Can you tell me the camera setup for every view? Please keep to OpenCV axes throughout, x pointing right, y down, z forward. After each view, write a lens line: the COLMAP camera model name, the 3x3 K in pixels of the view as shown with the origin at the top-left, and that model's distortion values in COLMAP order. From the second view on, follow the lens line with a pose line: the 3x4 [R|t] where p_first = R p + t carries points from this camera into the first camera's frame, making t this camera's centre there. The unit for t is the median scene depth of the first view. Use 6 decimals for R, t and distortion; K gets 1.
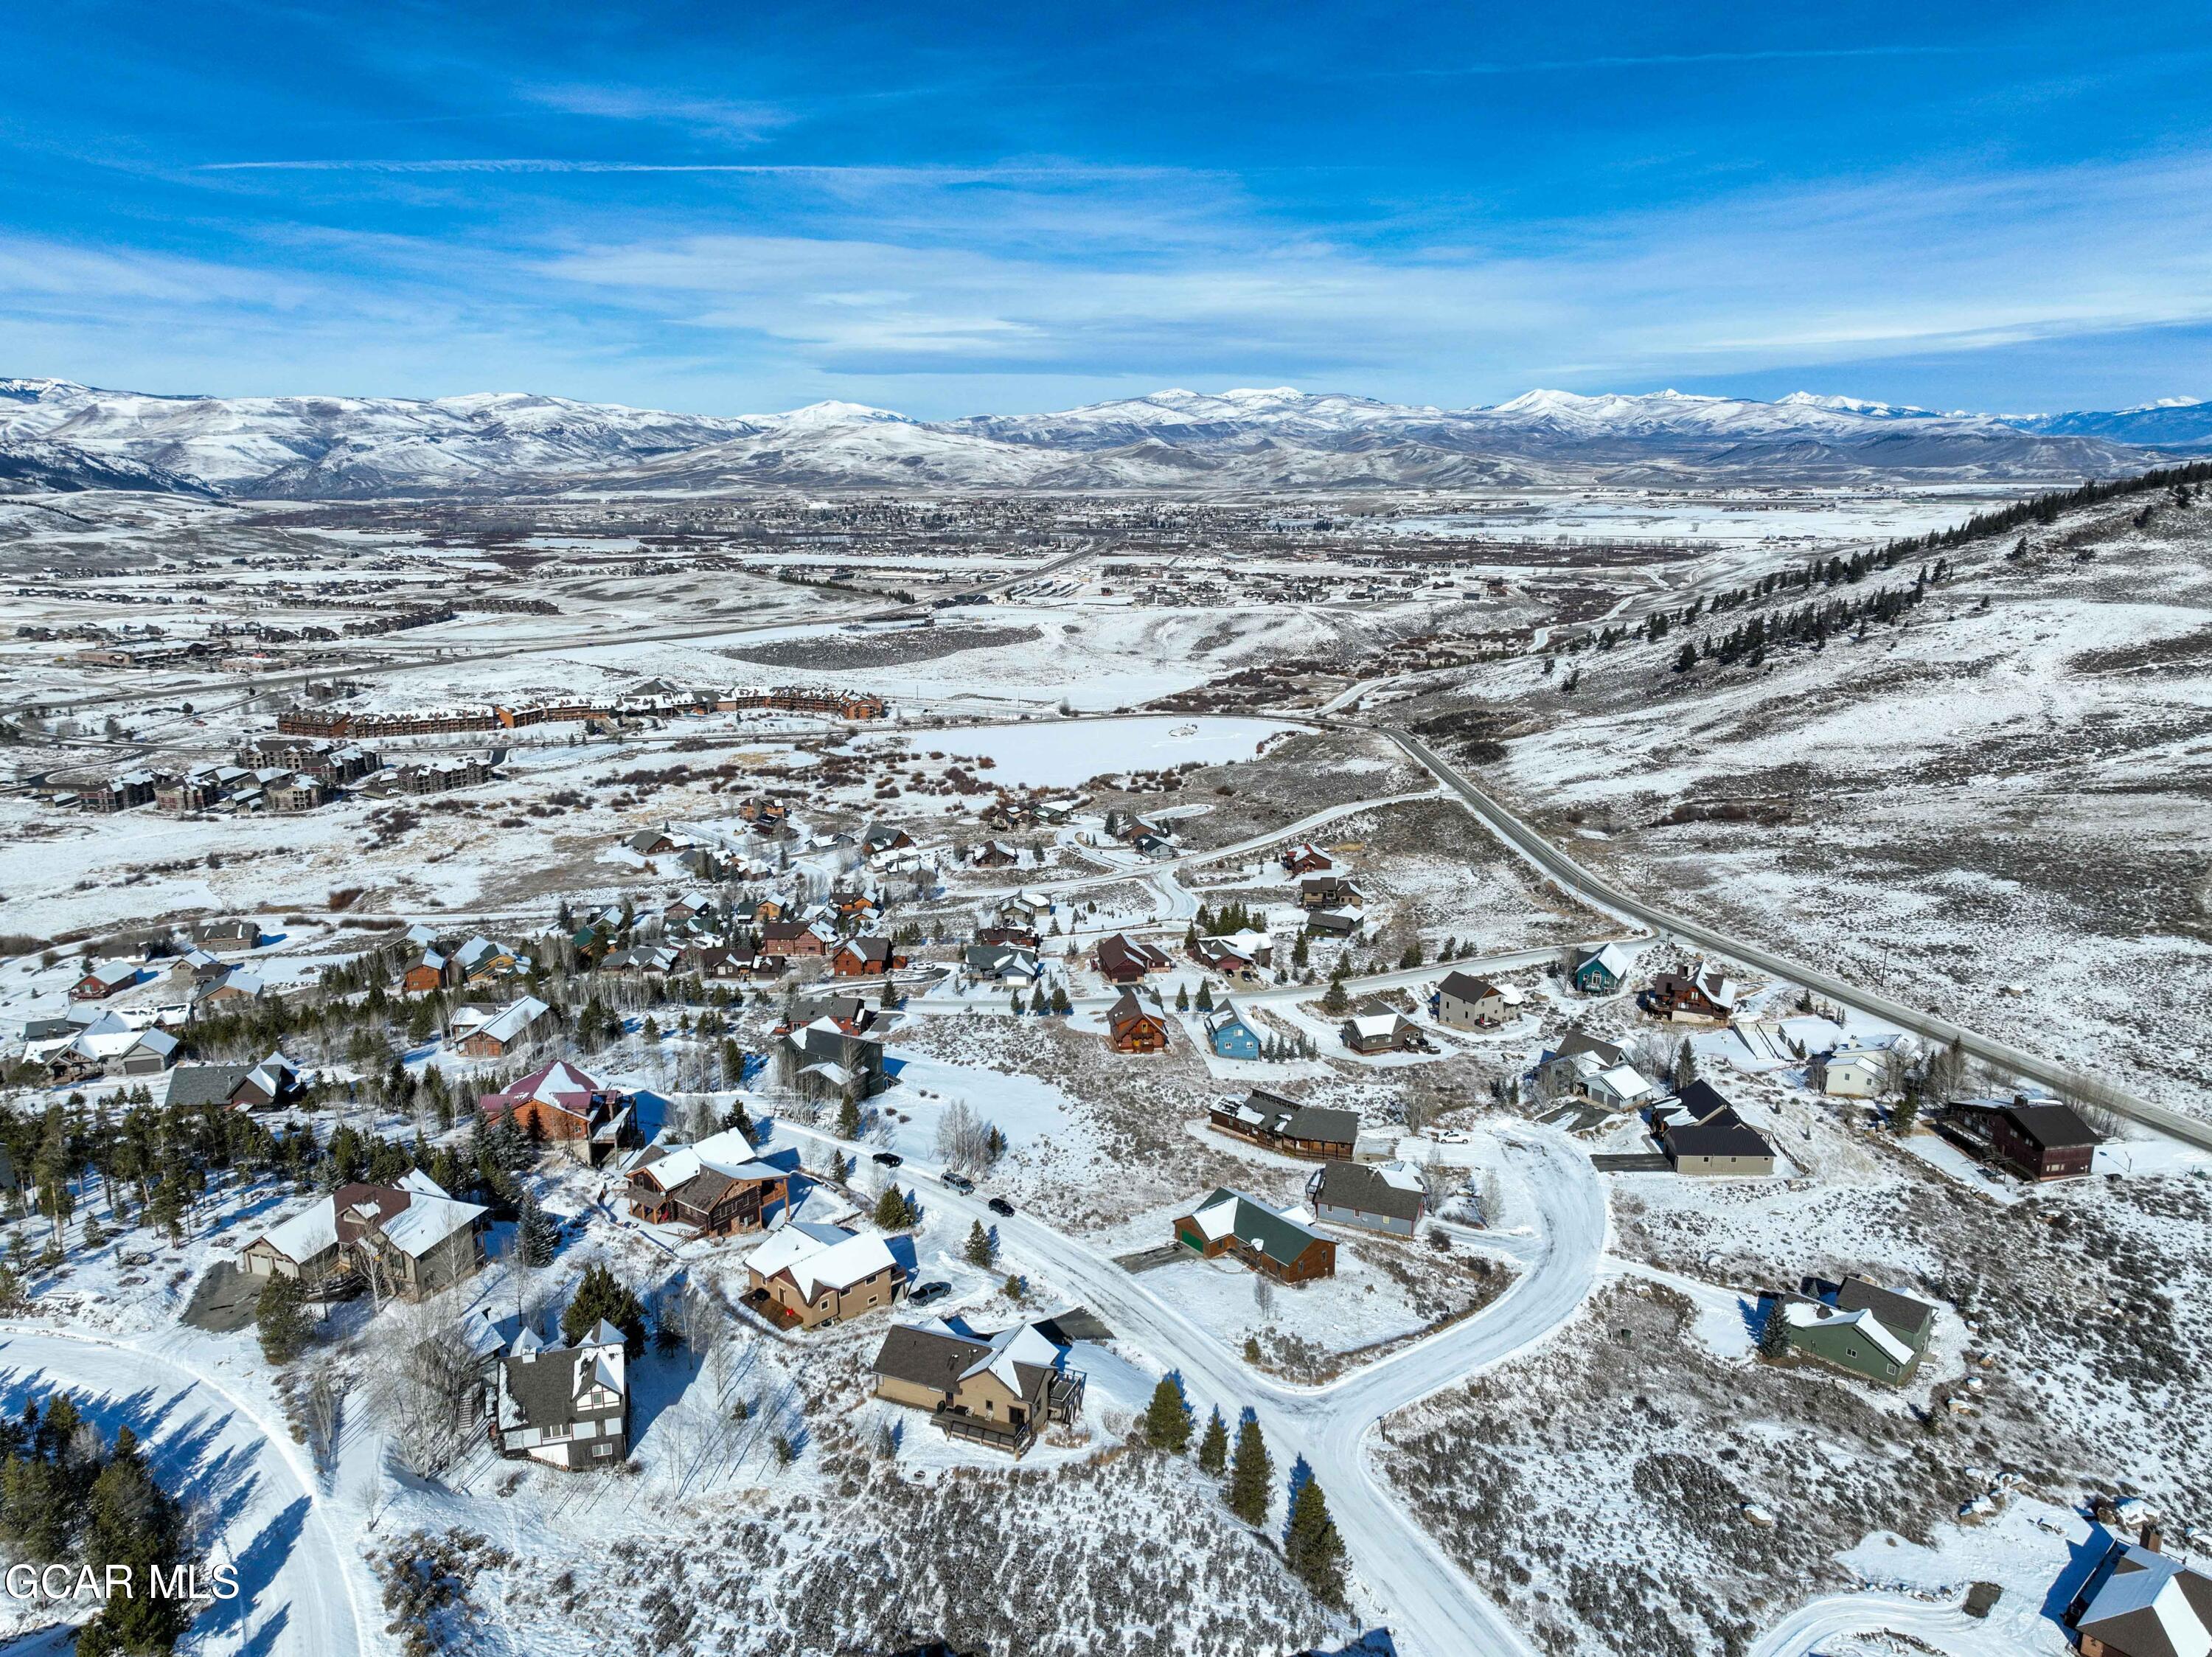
lens RADIAL K [[1553.7, 0, 1106.0], [0, 1553.7, 828.5], [0, 0, 1]] dist [0.004427, 0.007994]
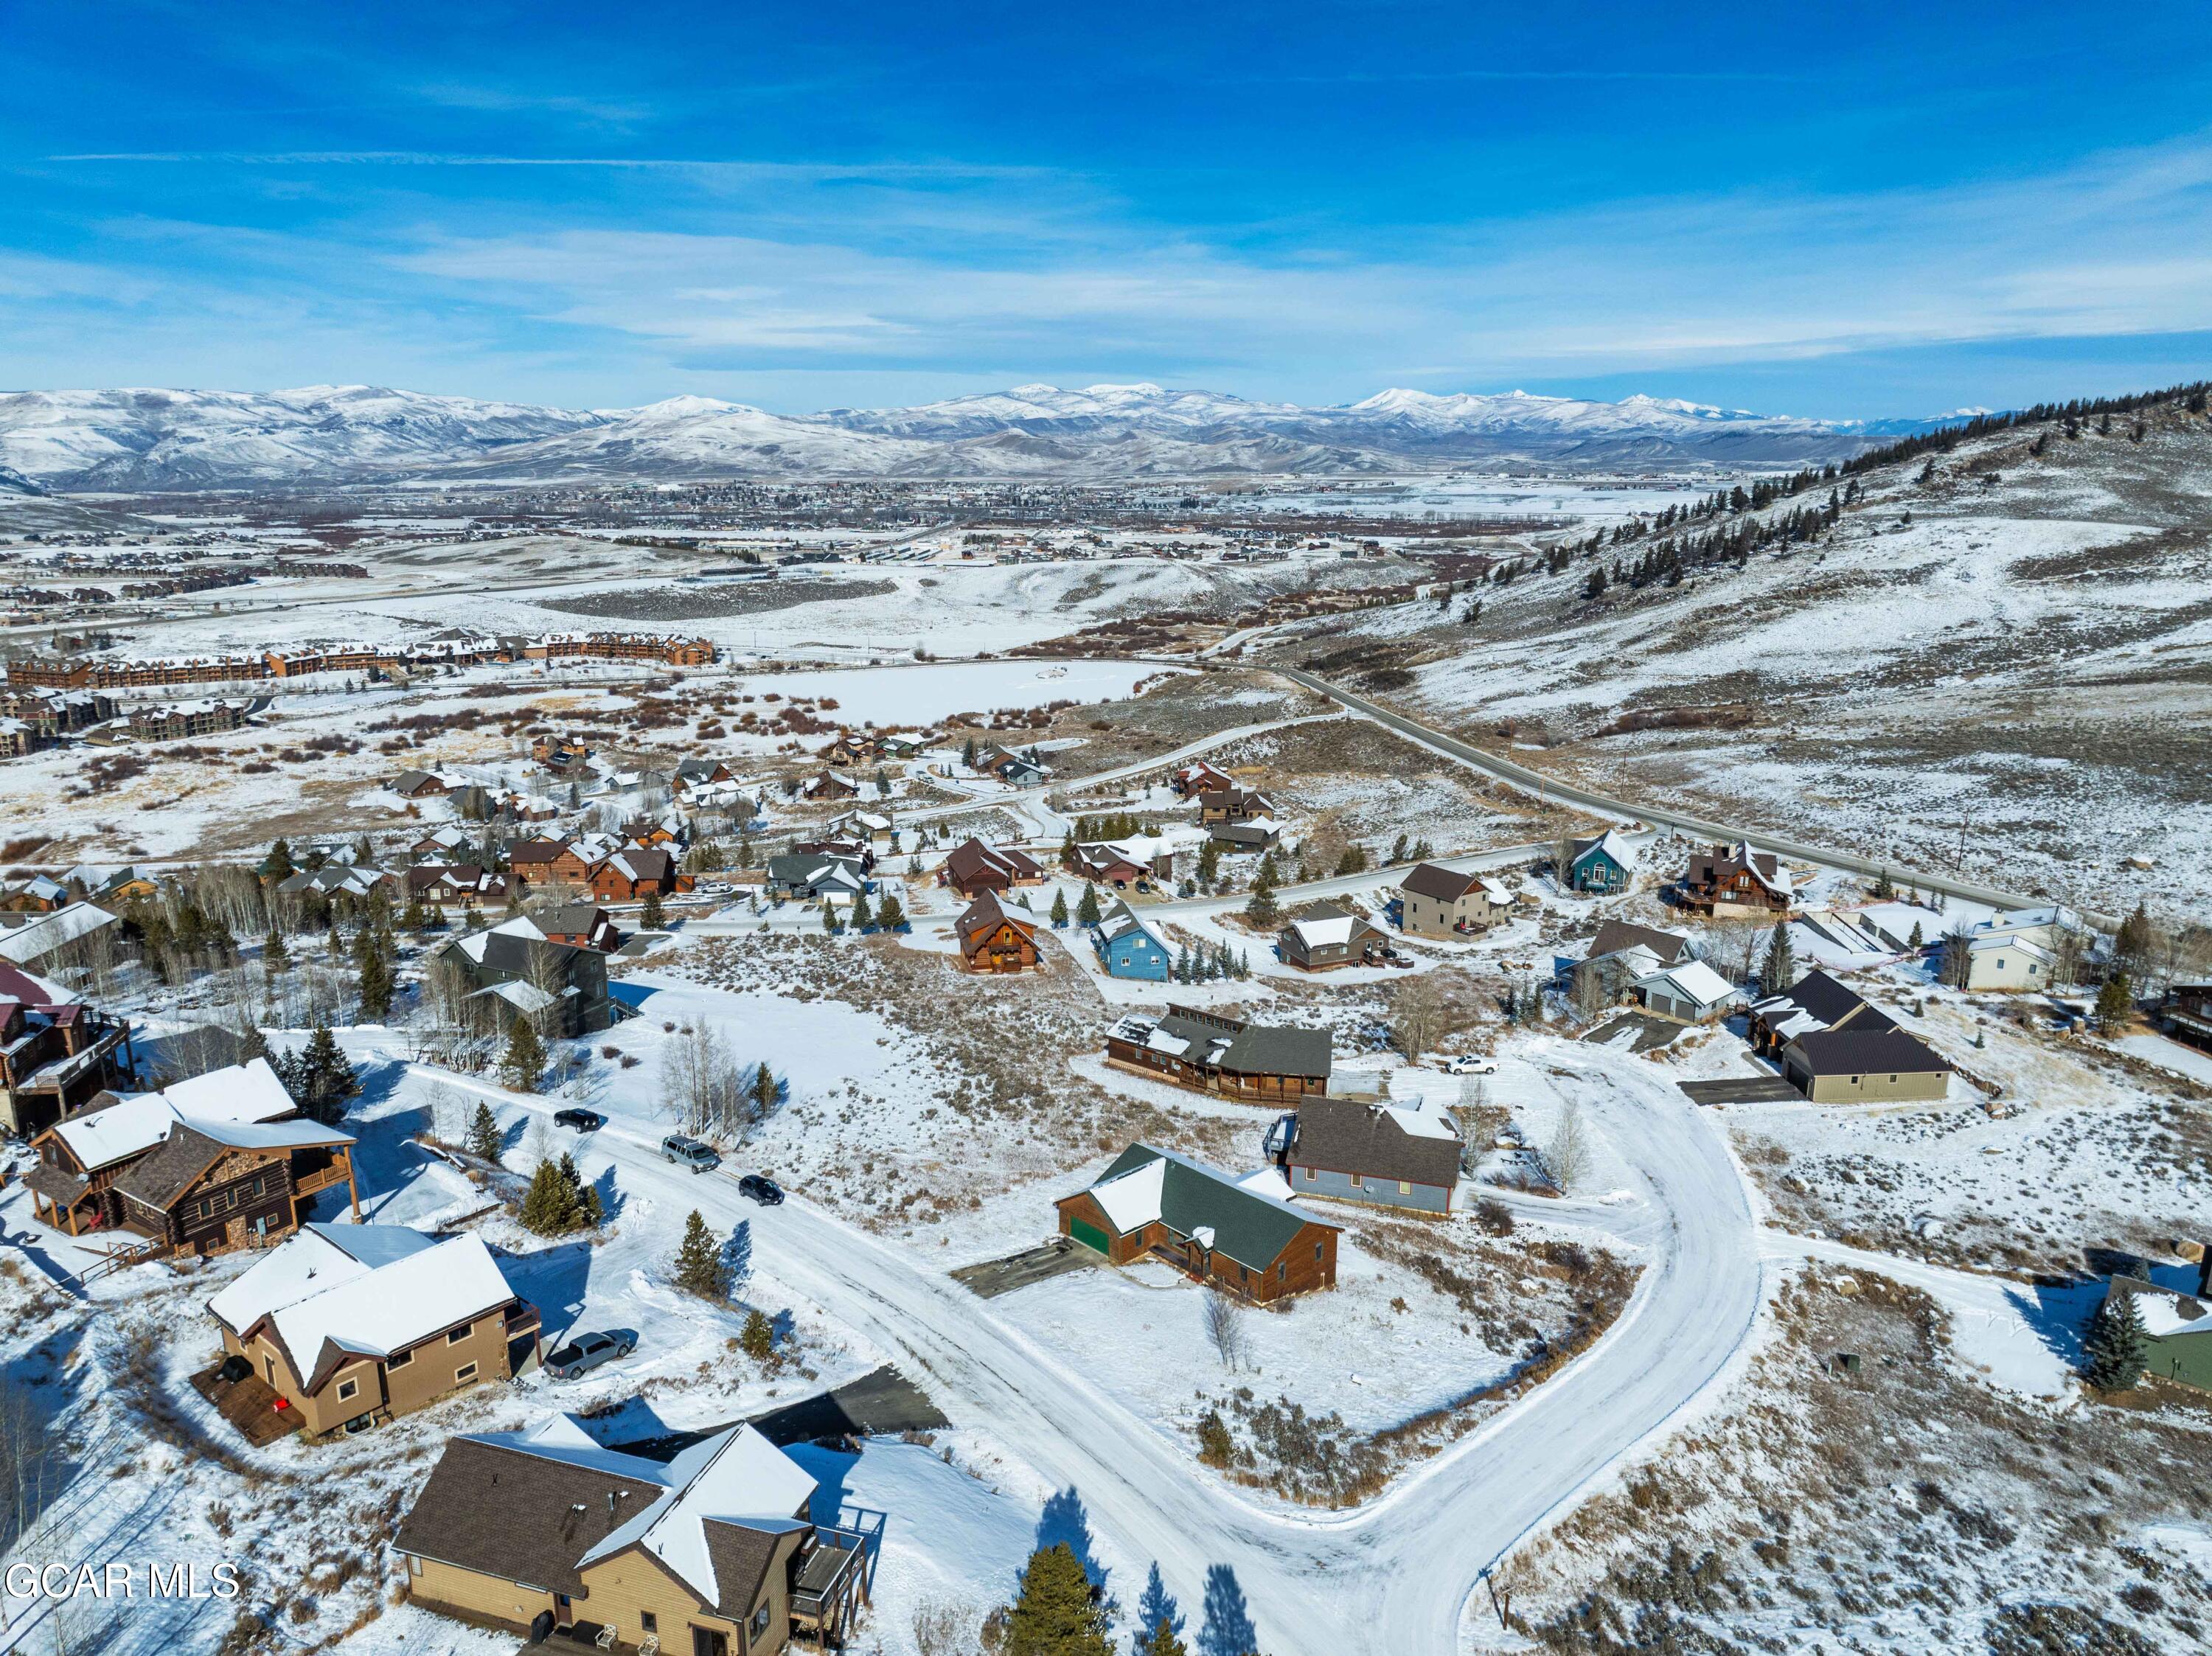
lens RADIAL K [[1554.5, 0, 1106.0], [0, 1554.5, 828.0], [0, 0, 1]] dist [-0.037041, 0.001380]
pose [[0.996293, -0.016418, 0.084447, 0.009556], [0.016395, 0.999865, 0.000959, 0.070590], [-0.084451, 0.000429, 0.996428, 0.264445]]
